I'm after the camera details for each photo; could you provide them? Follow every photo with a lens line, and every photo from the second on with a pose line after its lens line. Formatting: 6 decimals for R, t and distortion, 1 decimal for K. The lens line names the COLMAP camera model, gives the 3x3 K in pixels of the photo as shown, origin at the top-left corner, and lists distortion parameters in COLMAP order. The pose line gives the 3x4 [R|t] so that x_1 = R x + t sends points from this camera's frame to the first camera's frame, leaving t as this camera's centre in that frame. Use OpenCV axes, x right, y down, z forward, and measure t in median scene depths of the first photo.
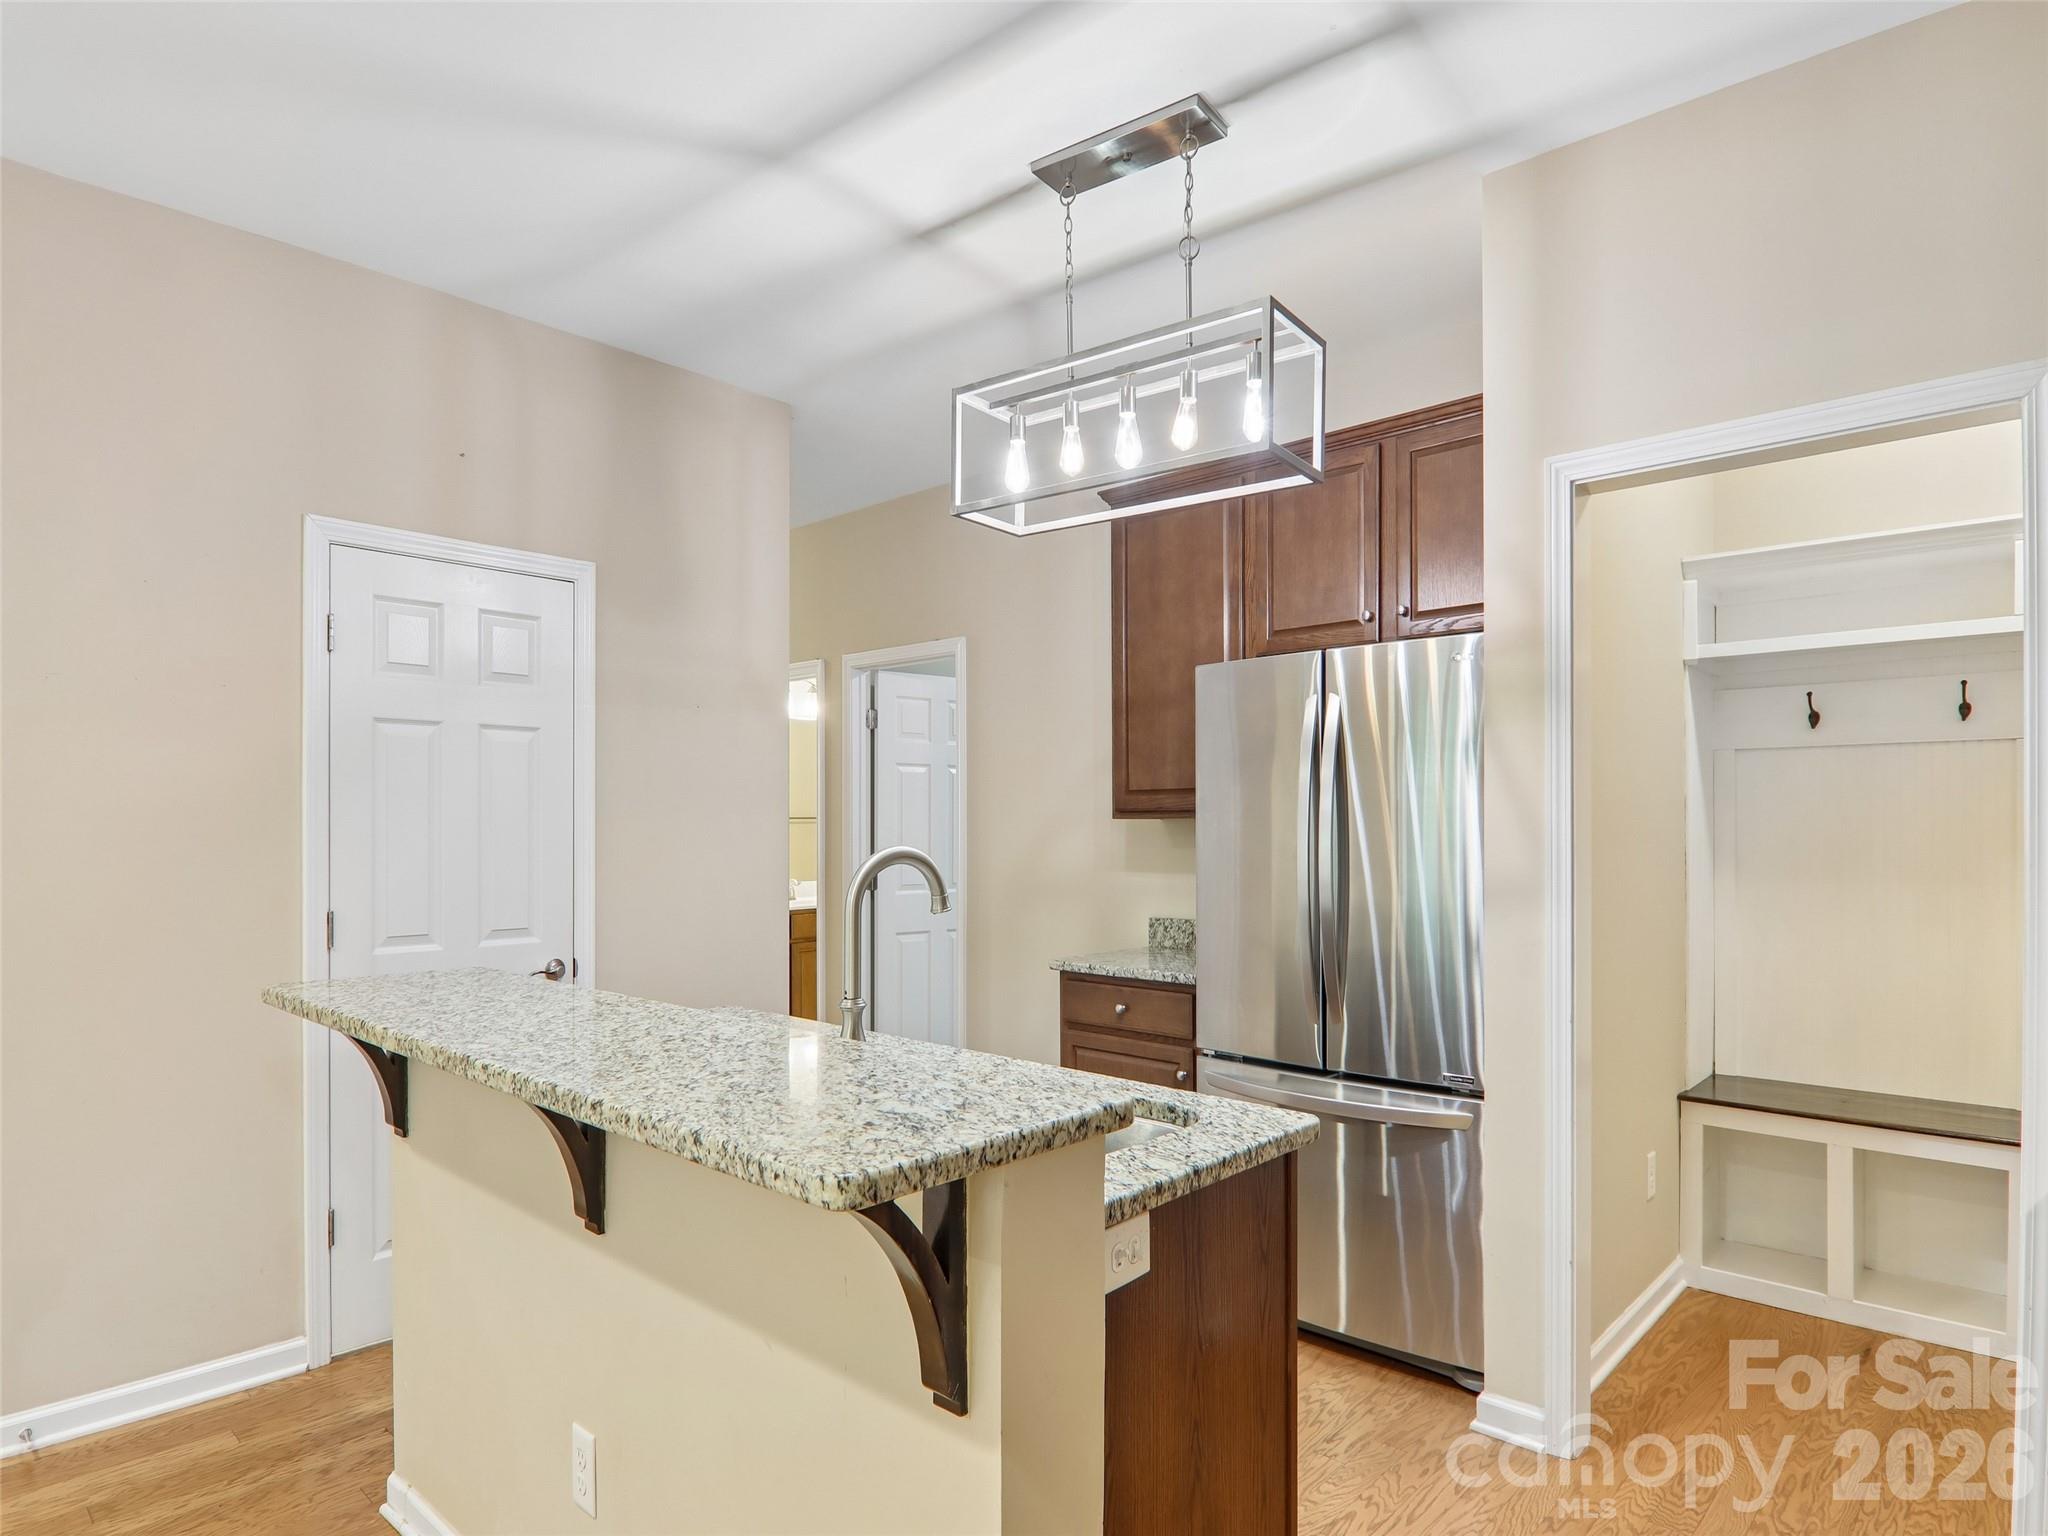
lens RADIAL K [[1145.2, 0, 1019.1], [0, 1145.2, 861.0], [0, 0, 1]] dist [-0.001865, -0.010603]
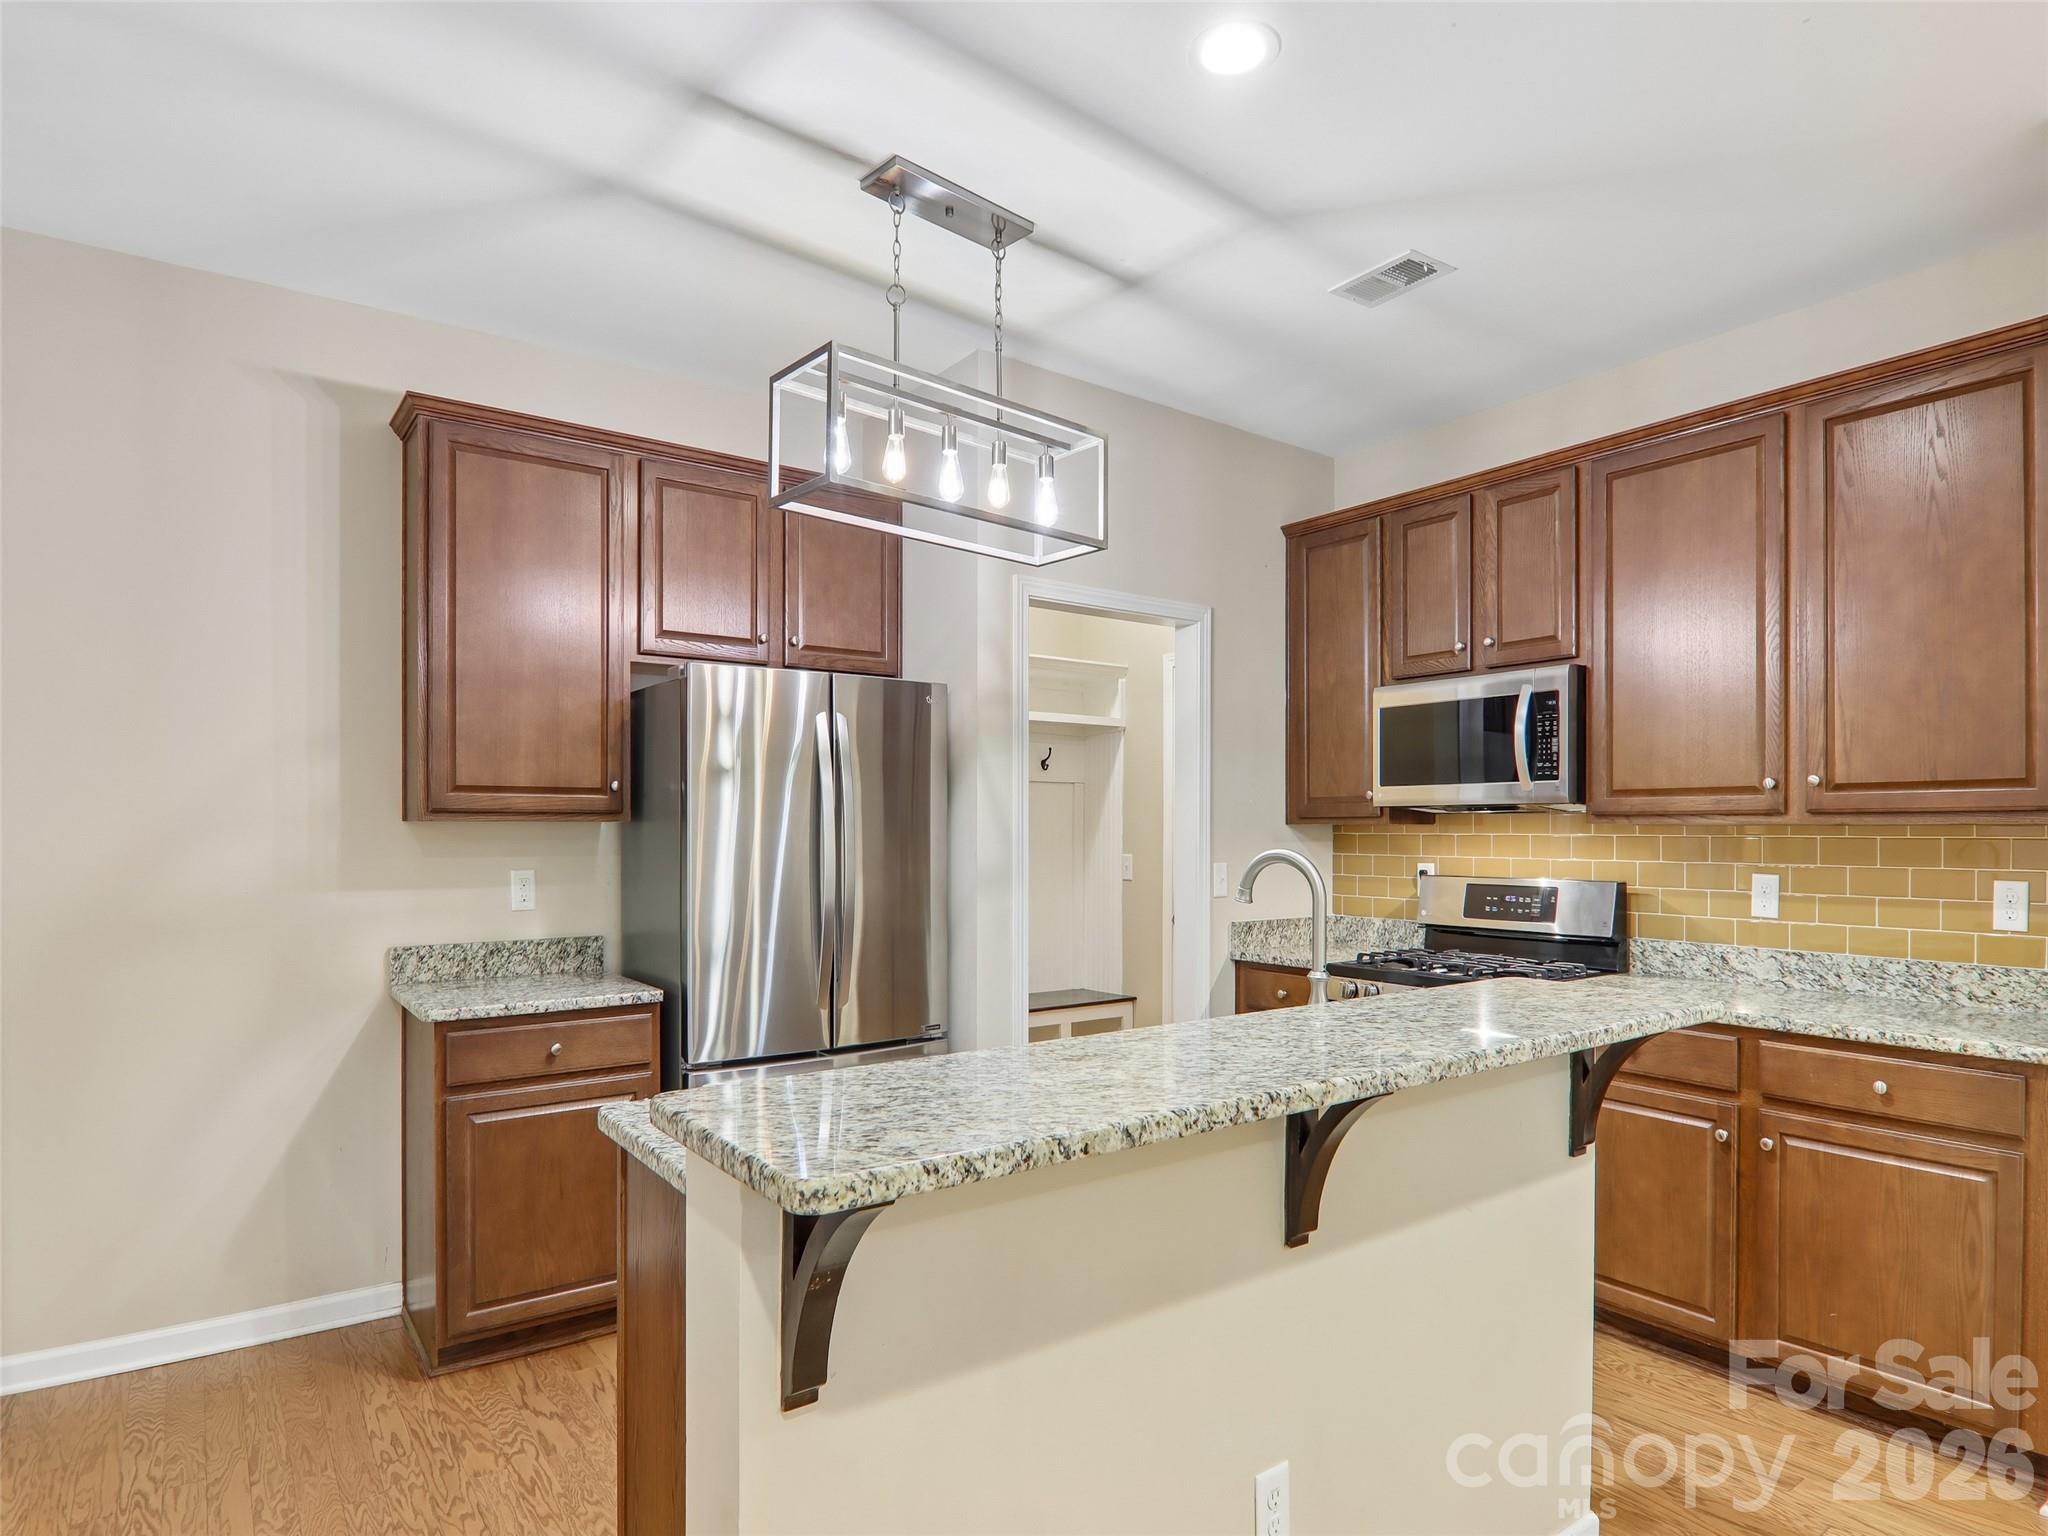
lens RADIAL K [[1145.2, 0, 1019.1], [0, 1145.2, 861.0], [0, 0, 1]] dist [-0.001865, -0.010603]
pose [[0.193729, -0.033071, 0.980498, -0.901030], [0.027251, 0.999227, 0.028318, -0.031879], [-0.980677, 0.021234, 0.194480, 0.688044]]
